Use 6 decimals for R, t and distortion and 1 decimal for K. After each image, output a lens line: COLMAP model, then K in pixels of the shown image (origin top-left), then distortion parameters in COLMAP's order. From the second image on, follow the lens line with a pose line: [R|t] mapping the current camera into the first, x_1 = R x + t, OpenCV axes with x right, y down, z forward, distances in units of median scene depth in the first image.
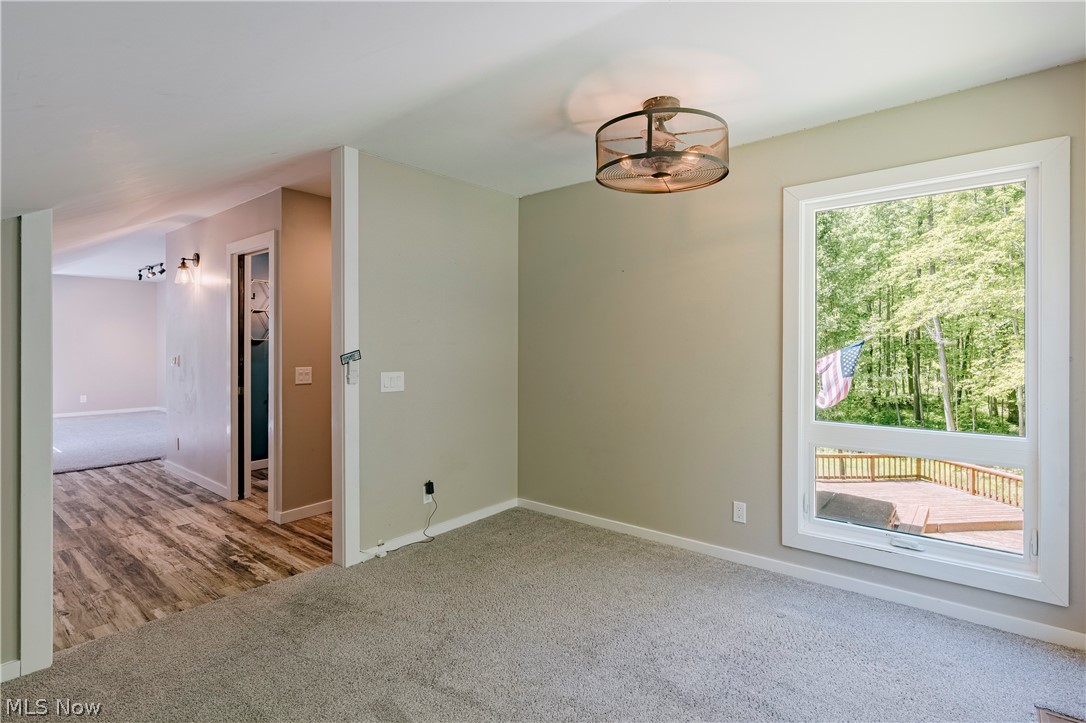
lens RADIAL K [[528.9, 0, 546.2], [0, 528.9, 350.0], [0, 0, 1]] dist [0.000110, -0.000231]
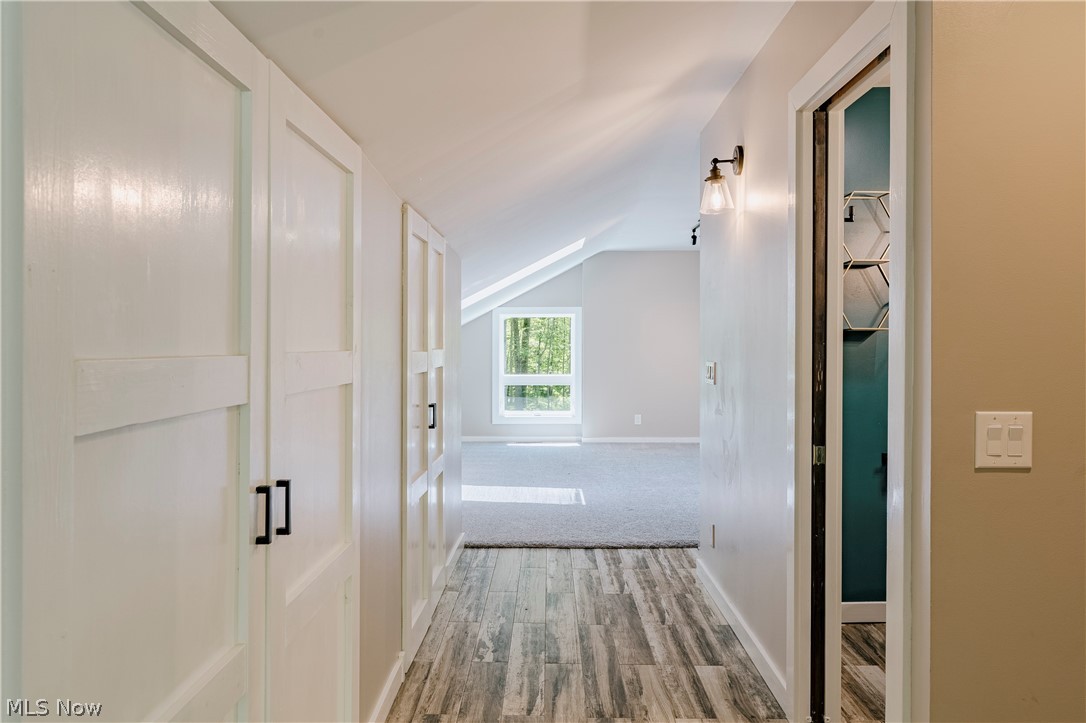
lens RADIAL K [[779.9, 0, 547.8], [0, 779.9, 355.6], [0, 0, 1]] dist [0.004570, -0.000147]
pose [[0.629775, 0.006000, -0.776754, -0.250197], [-0.004148, 0.999982, 0.004361, 0.000985], [0.776766, 0.000476, 0.629789, 0.472066]]
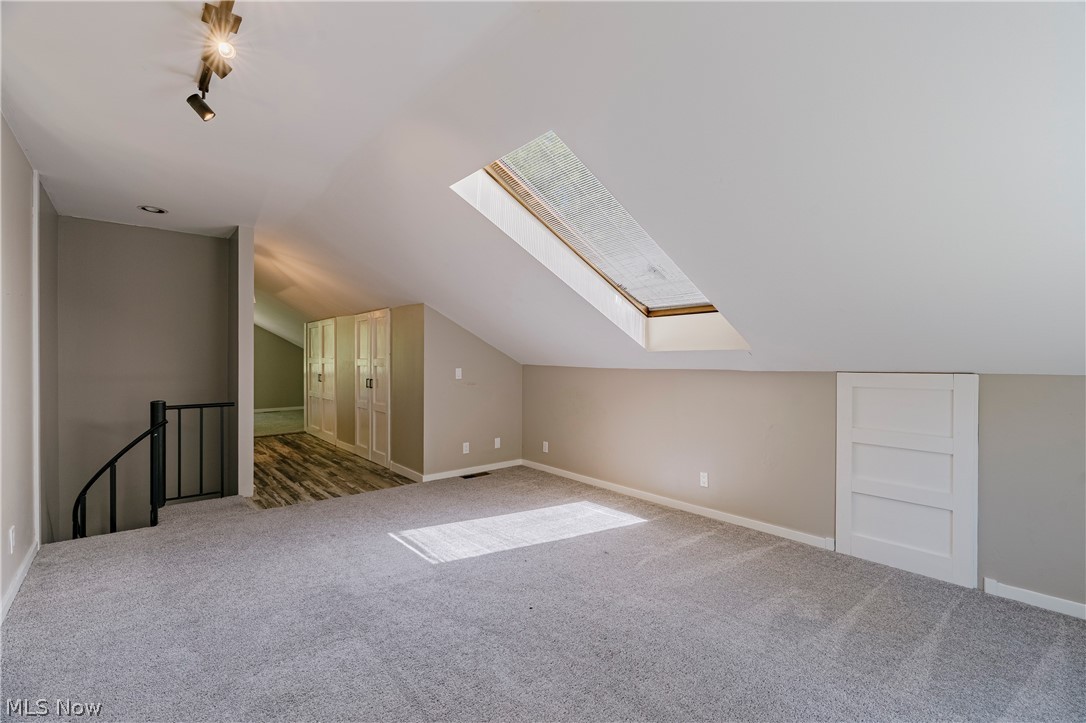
lens RADIAL K [[497.9, 0, 541.5], [0, 497.9, 358.1], [0, 0, 1]] dist [0.000026, 0.000500]
pose [[-0.981745, -0.006533, 0.190088, -1.648469], [-0.005016, 0.999952, 0.008458, -0.016860], [-0.190134, 0.007350, -0.981731, 2.110771]]
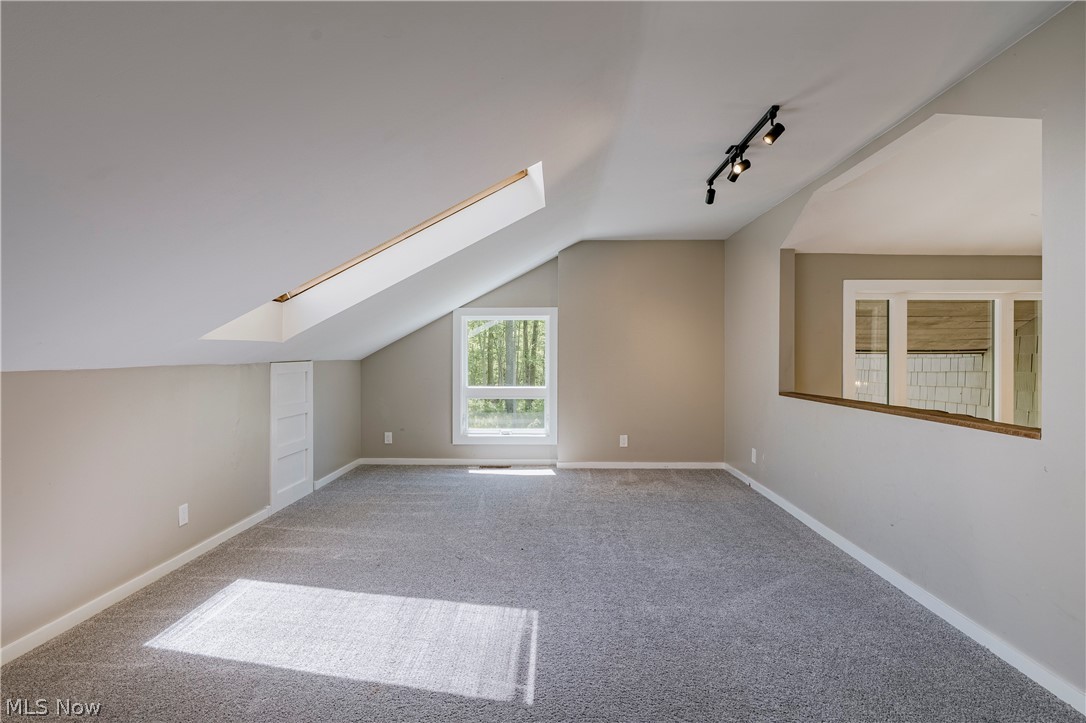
lens RADIAL K [[528.9, 0, 546.2], [0, 528.9, 350.0], [0, 0, 1]] dist [0.000110, -0.000231]
pose [[0.618609, -0.010793, -0.785625, -0.928505], [-0.005598, 0.999820, -0.018143, -0.001407], [0.785679, 0.015621, 0.618437, 1.136899]]
